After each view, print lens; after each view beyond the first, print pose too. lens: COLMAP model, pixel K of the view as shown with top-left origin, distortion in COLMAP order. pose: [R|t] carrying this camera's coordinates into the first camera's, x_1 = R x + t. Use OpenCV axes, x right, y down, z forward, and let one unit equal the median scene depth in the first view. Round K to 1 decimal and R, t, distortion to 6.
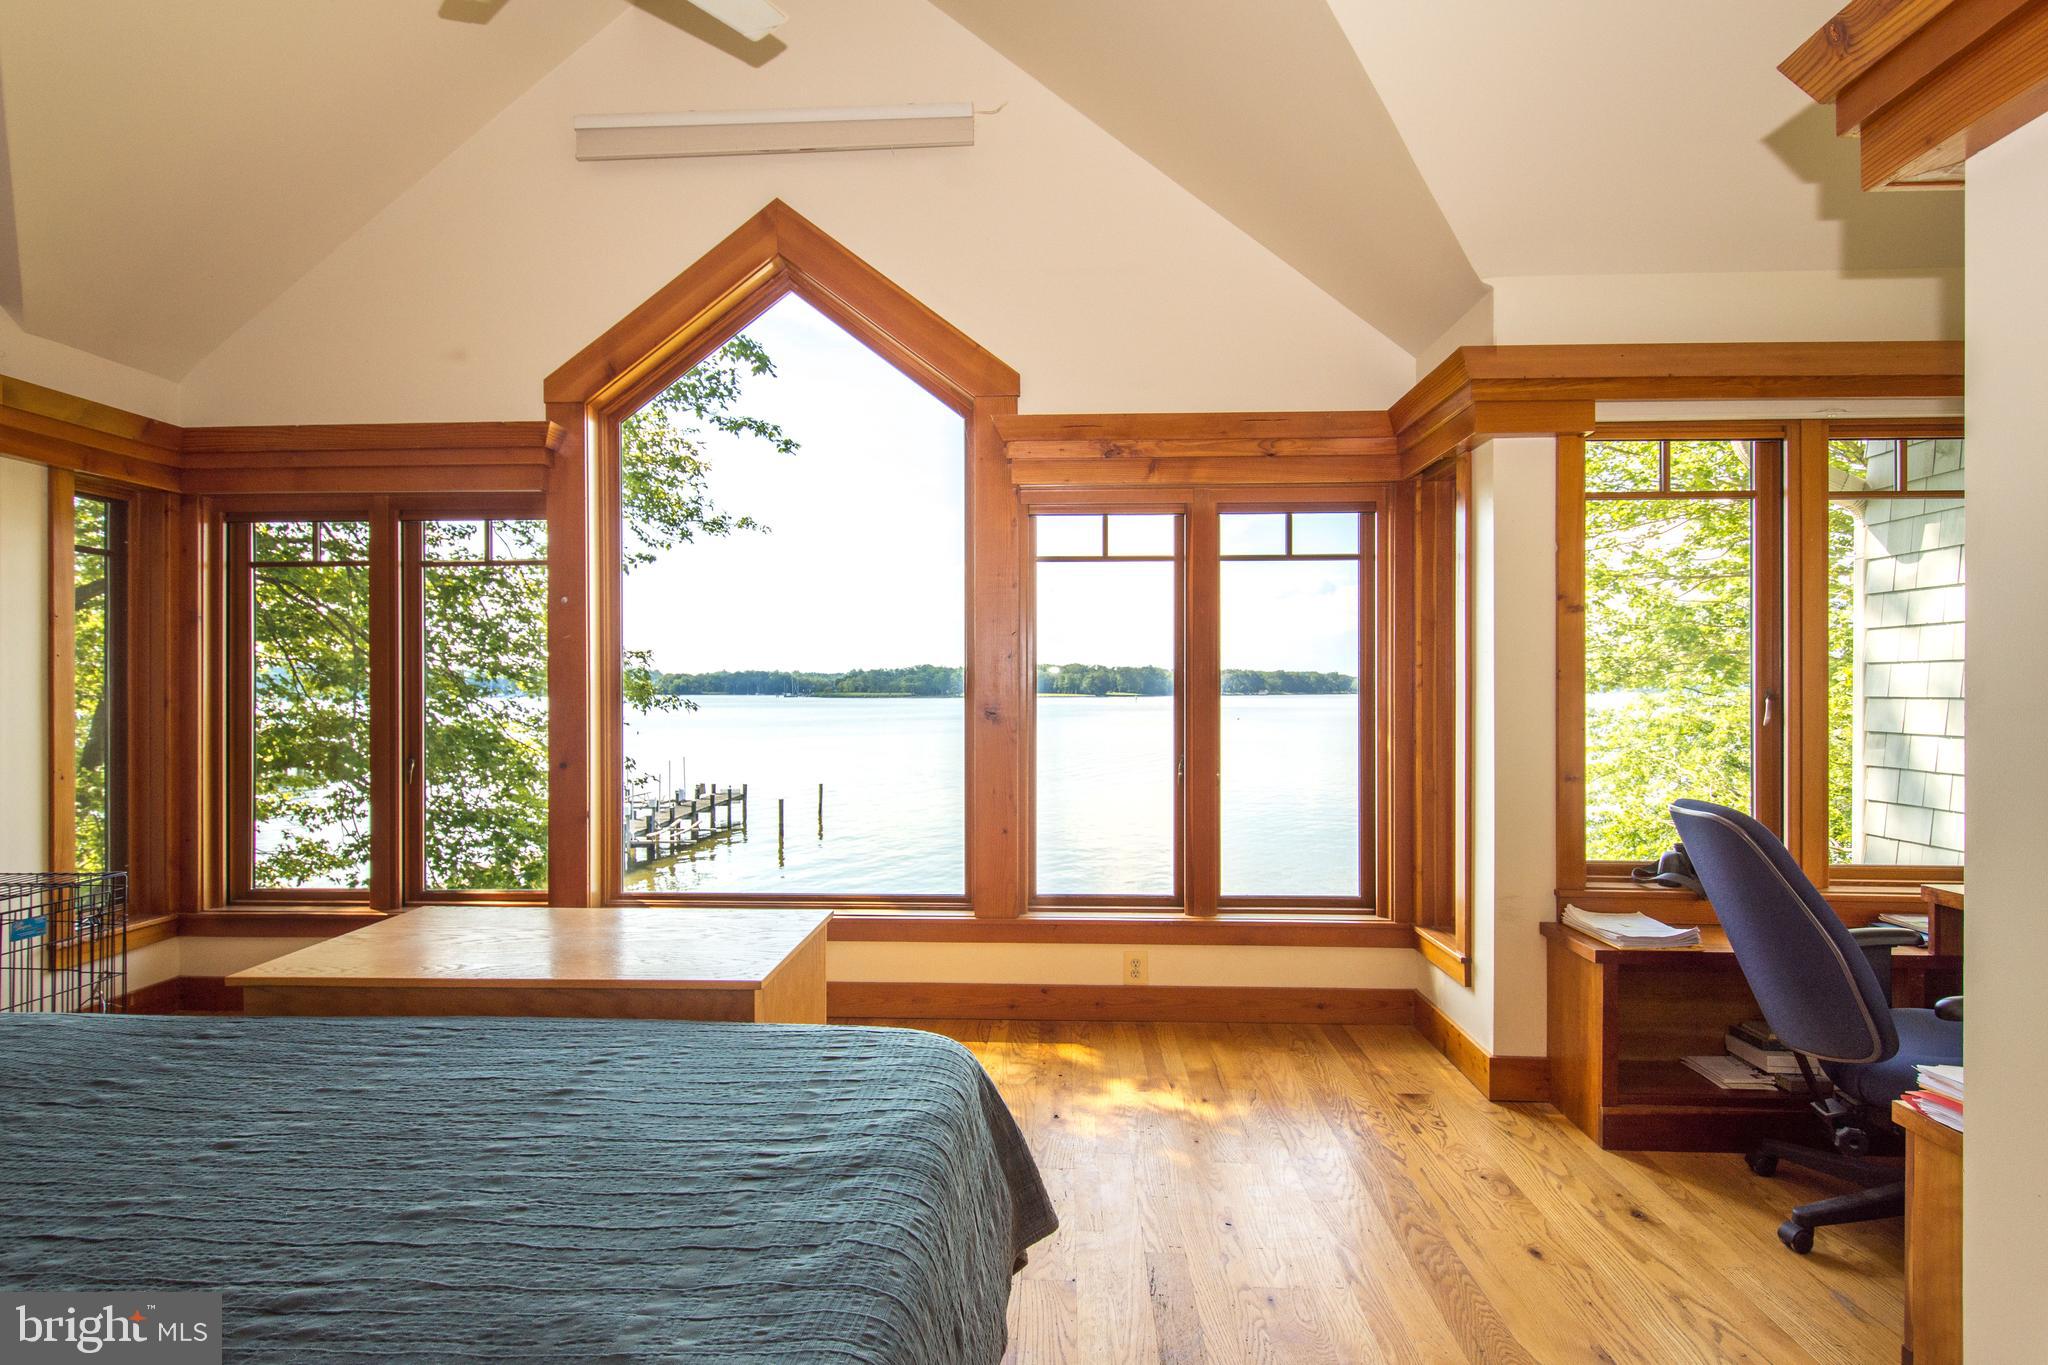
lens RADIAL K [[1024.8, 0, 1017.9], [0, 1024.8, 693.5], [0, 0, 1]] dist [0.009236, -0.000524]
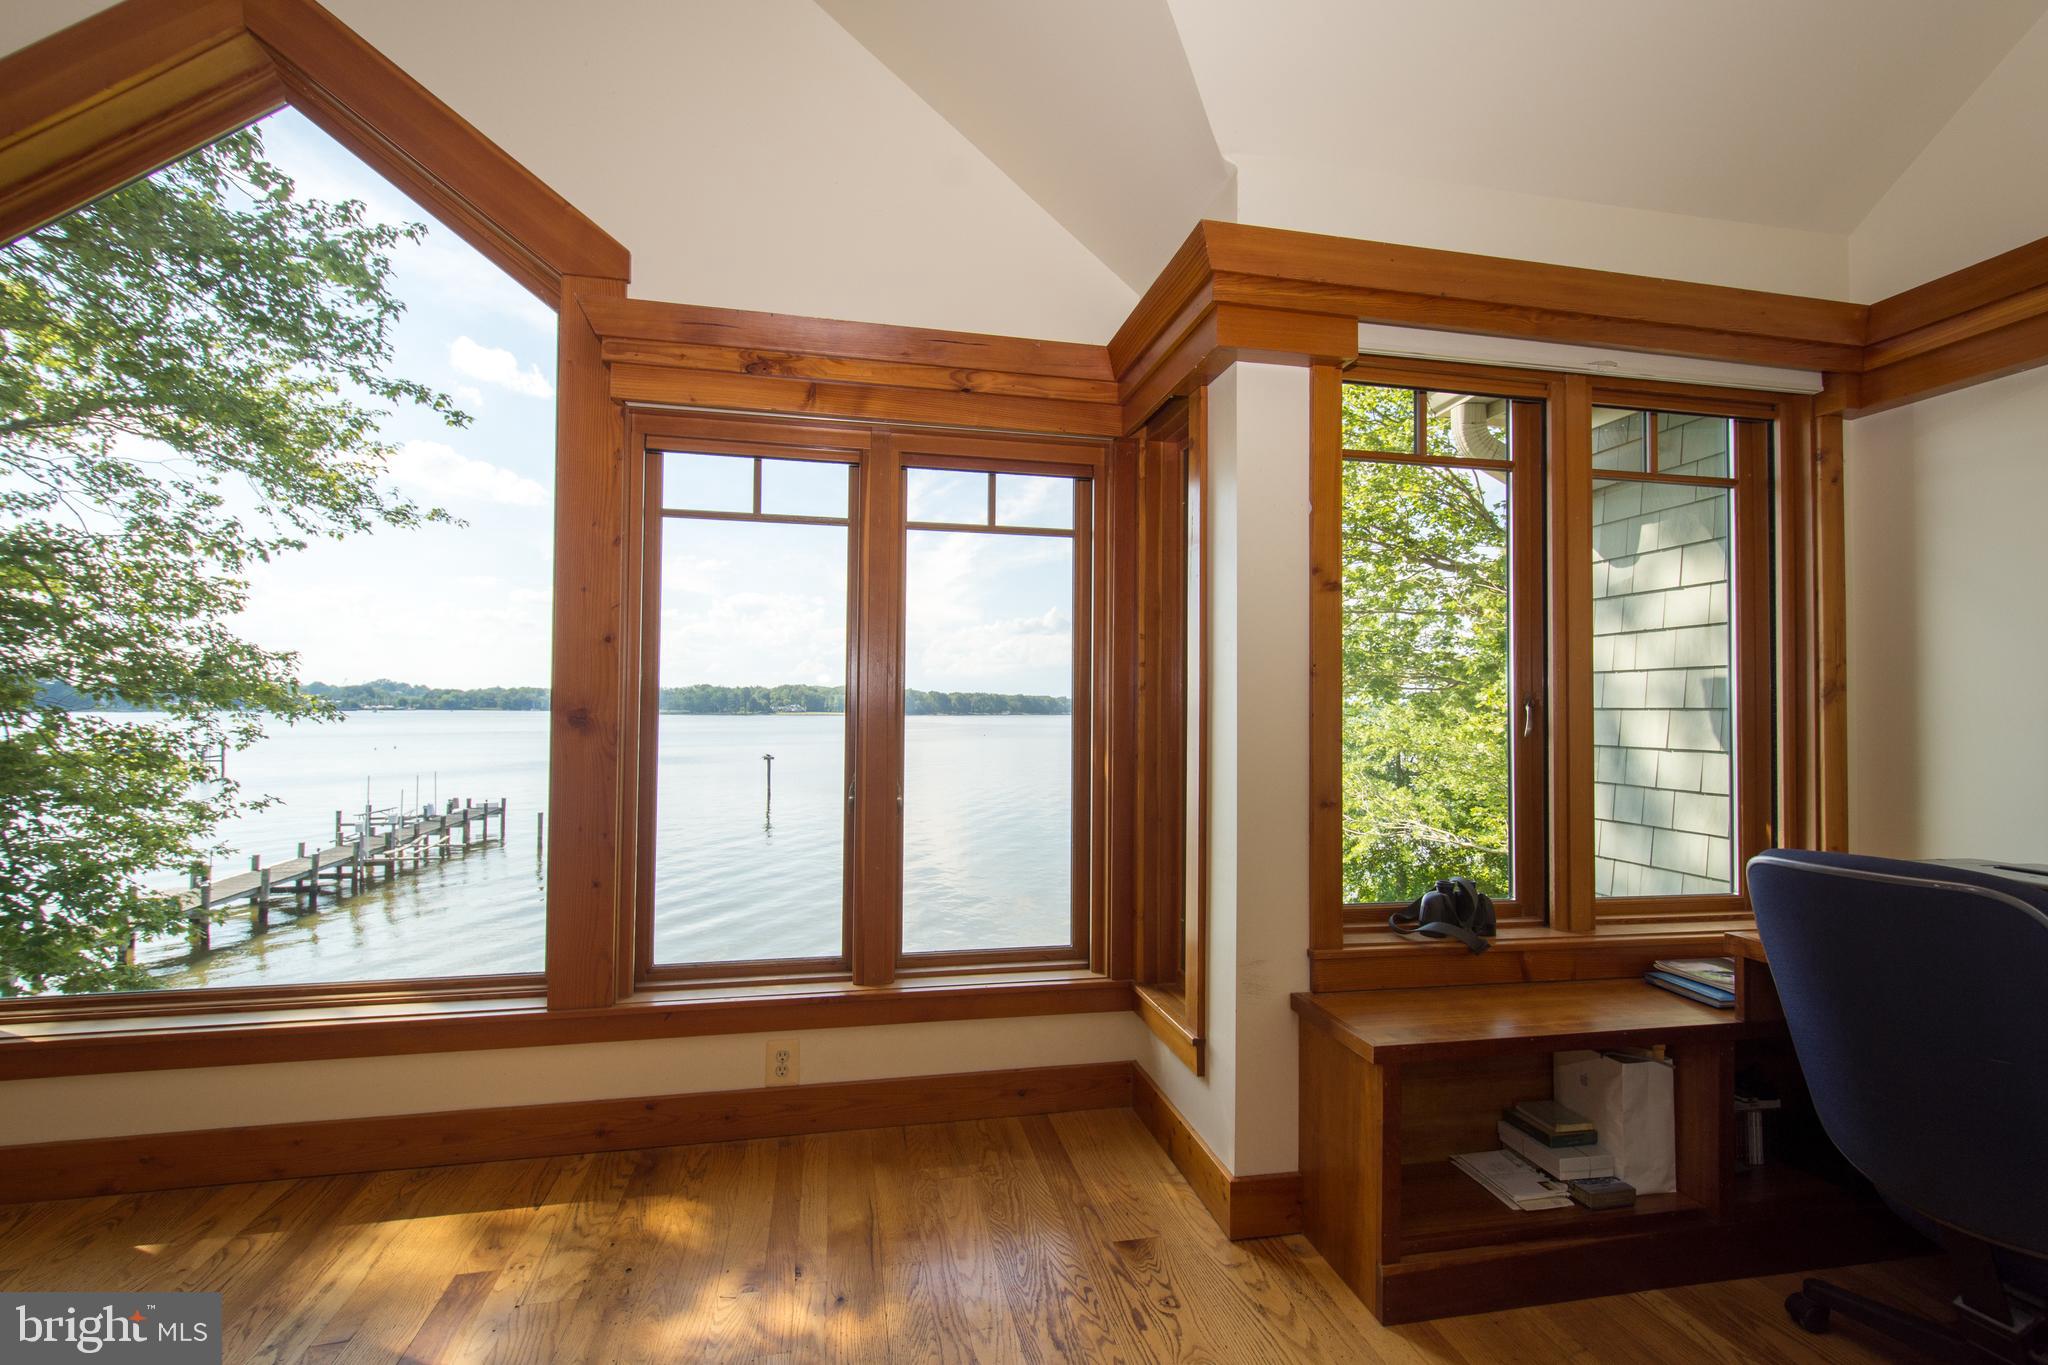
lens RADIAL K [[887.9, 0, 1019.1], [0, 887.9, 696.5], [0, 0, 1]] dist [0.003643, -0.000505]
pose [[0.969083, 0.013568, 0.246362, 0.121450], [-0.009014, 0.999767, -0.019602, 0.013695], [-0.246571, 0.016776, 0.968980, 0.336881]]
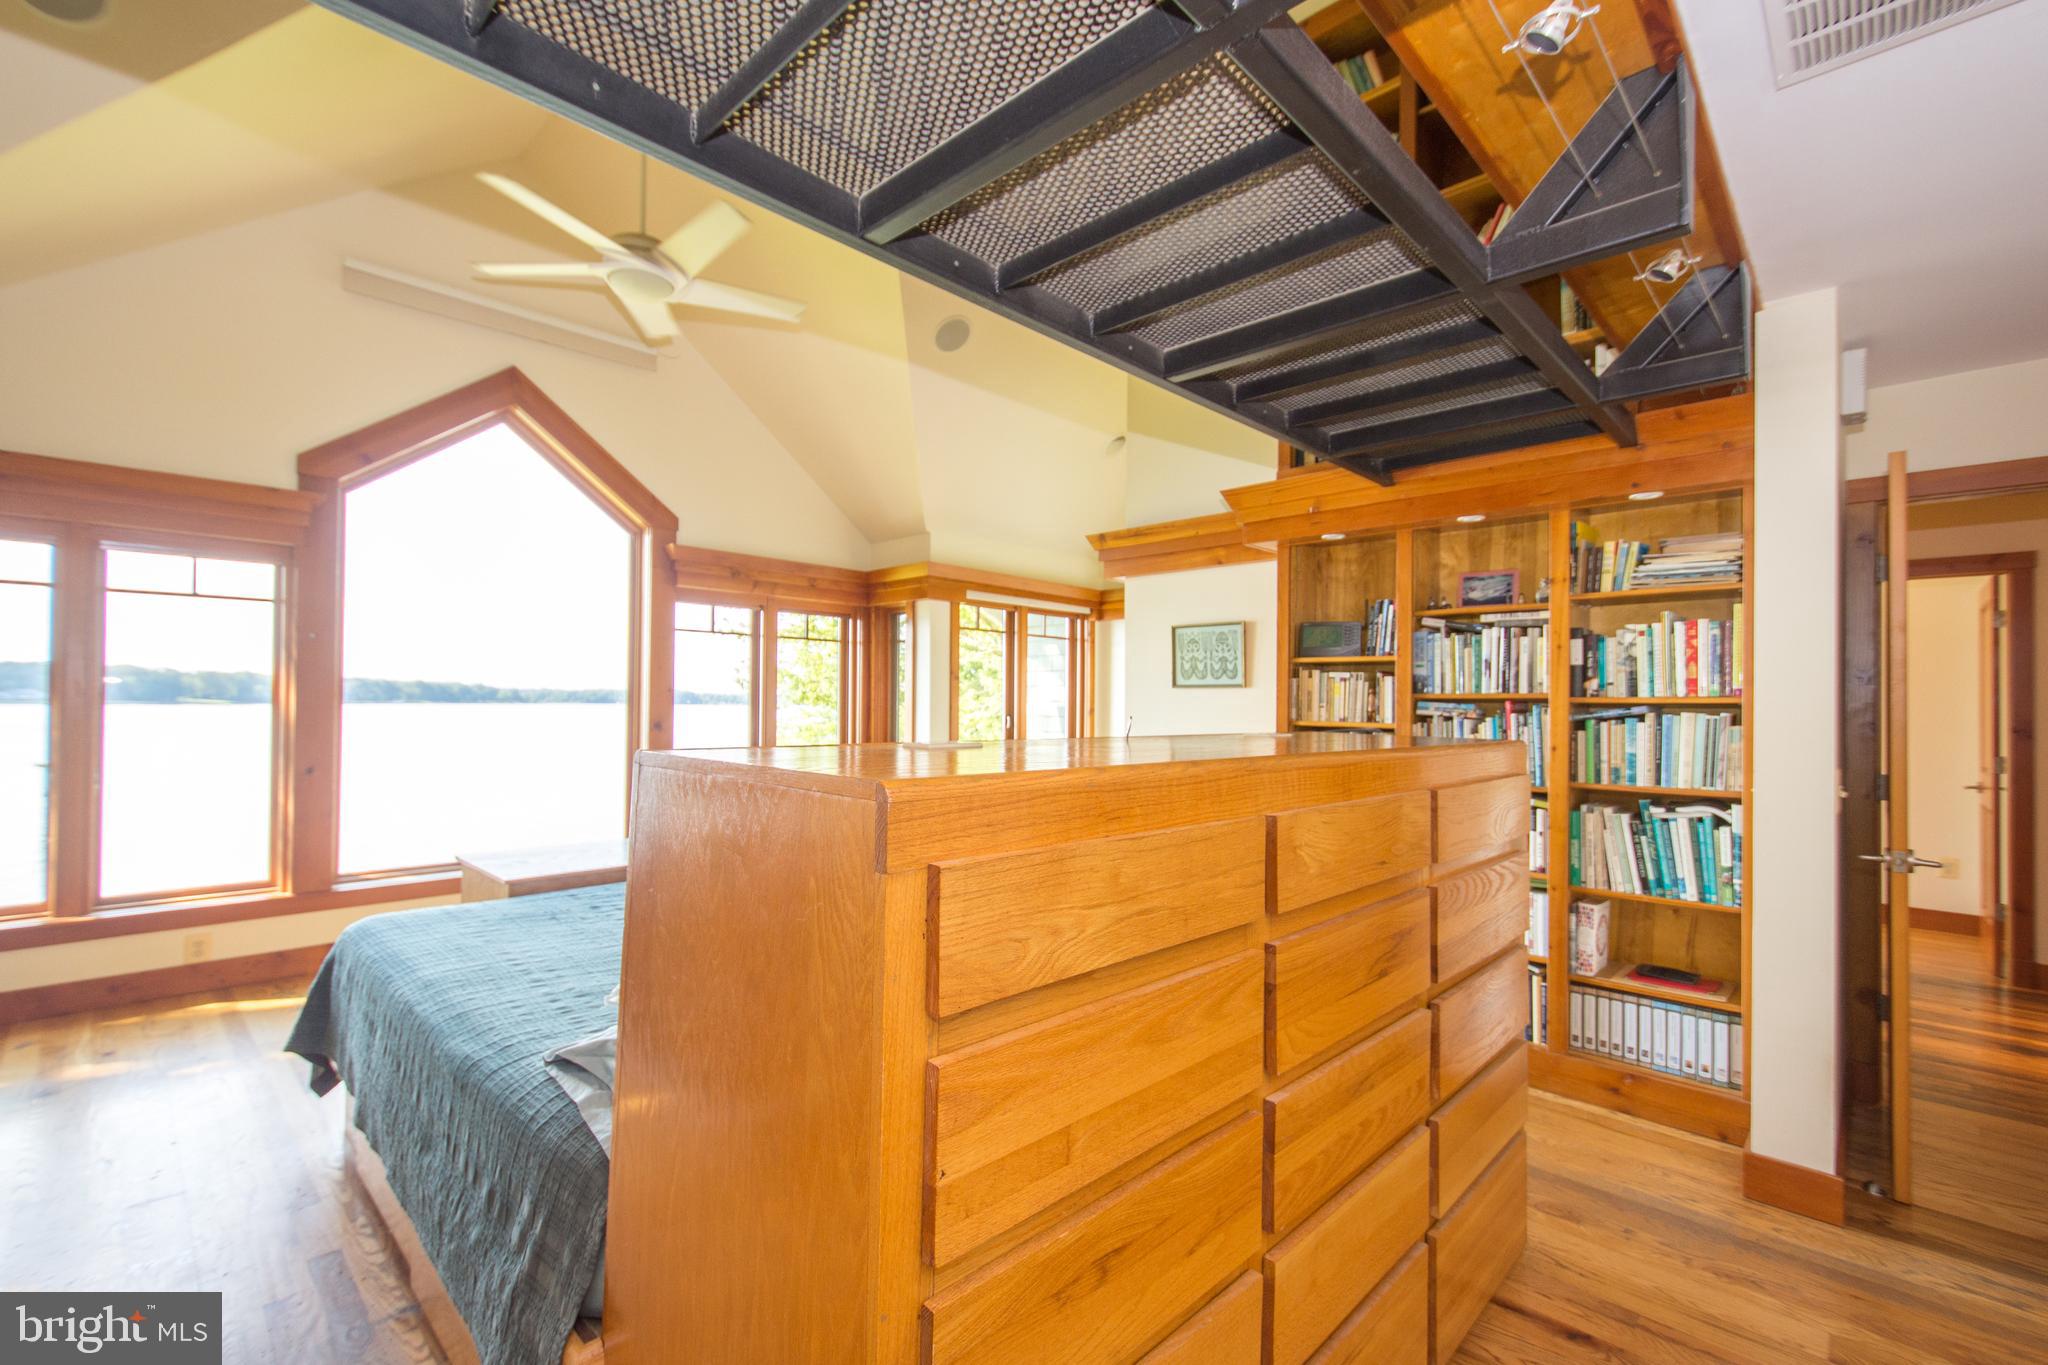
lens RADIAL K [[887.9, 0, 1019.1], [0, 887.9, 696.5], [0, 0, 1]] dist [0.003643, -0.000505]
pose [[0.664180, 0.016213, 0.747397, -0.707883], [-0.008589, 0.999864, -0.014056, -0.010869], [-0.747524, 0.002916, 0.664229, -0.354050]]
